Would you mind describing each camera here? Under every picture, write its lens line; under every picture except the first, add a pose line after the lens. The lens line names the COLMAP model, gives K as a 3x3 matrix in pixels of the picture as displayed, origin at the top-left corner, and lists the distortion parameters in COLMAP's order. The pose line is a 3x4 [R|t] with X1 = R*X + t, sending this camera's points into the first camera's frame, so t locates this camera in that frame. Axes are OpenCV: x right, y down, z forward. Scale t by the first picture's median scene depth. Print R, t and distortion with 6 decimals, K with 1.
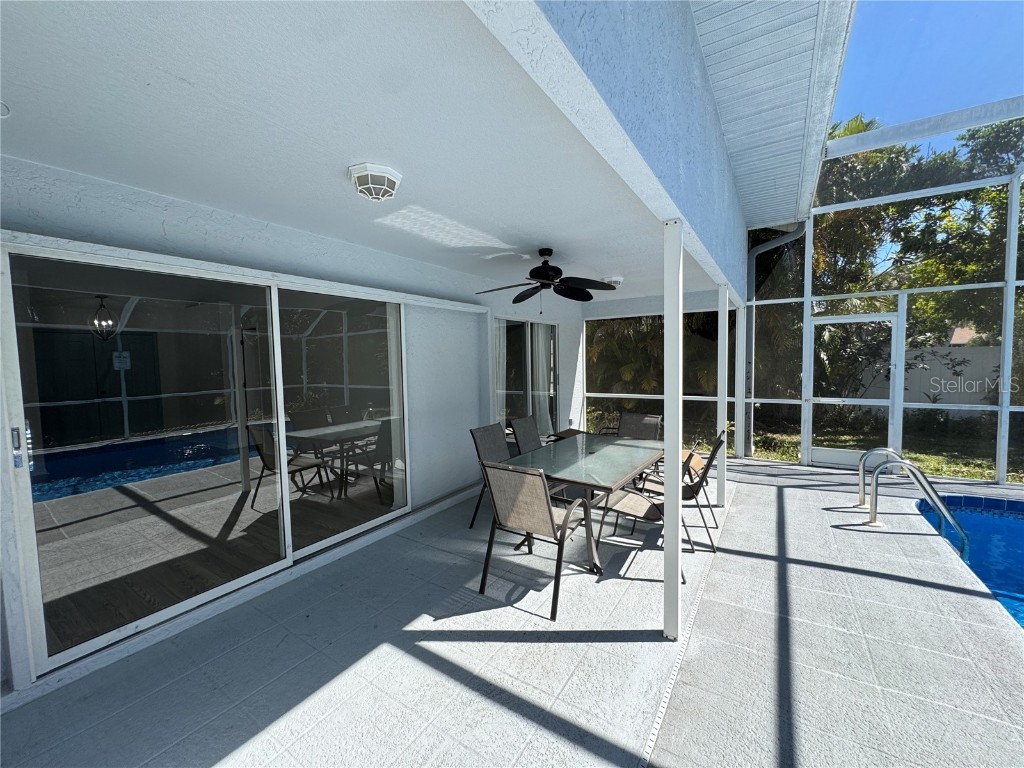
lens RADIAL K [[409.6, 0, 512.2], [0, 409.6, 383.6], [0, 0, 1]] dist [-0.004825, 0.000680]
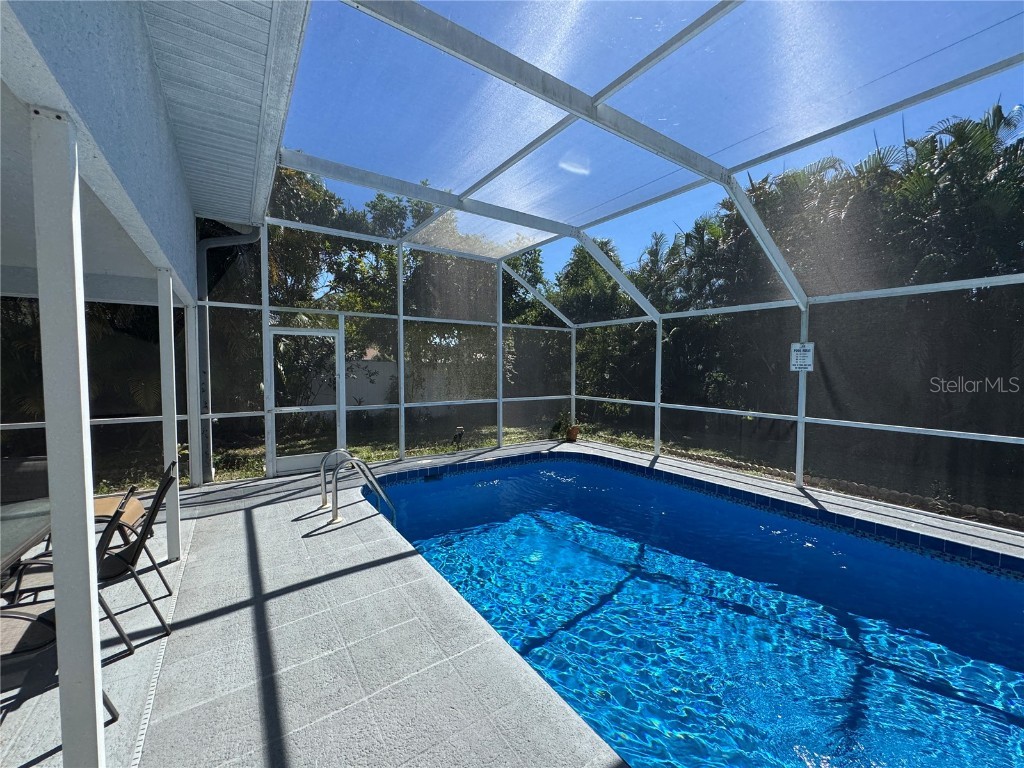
lens RADIAL K [[409.6, 0, 507.5], [0, 409.6, 384.2], [0, 0, 1]] dist [-0.004825, 0.000680]
pose [[0.392831, -0.020663, 0.919379, 0.050413], [0.043849, 0.999031, 0.003717, -0.001753], [-0.918565, 0.038854, 0.393356, 0.095991]]
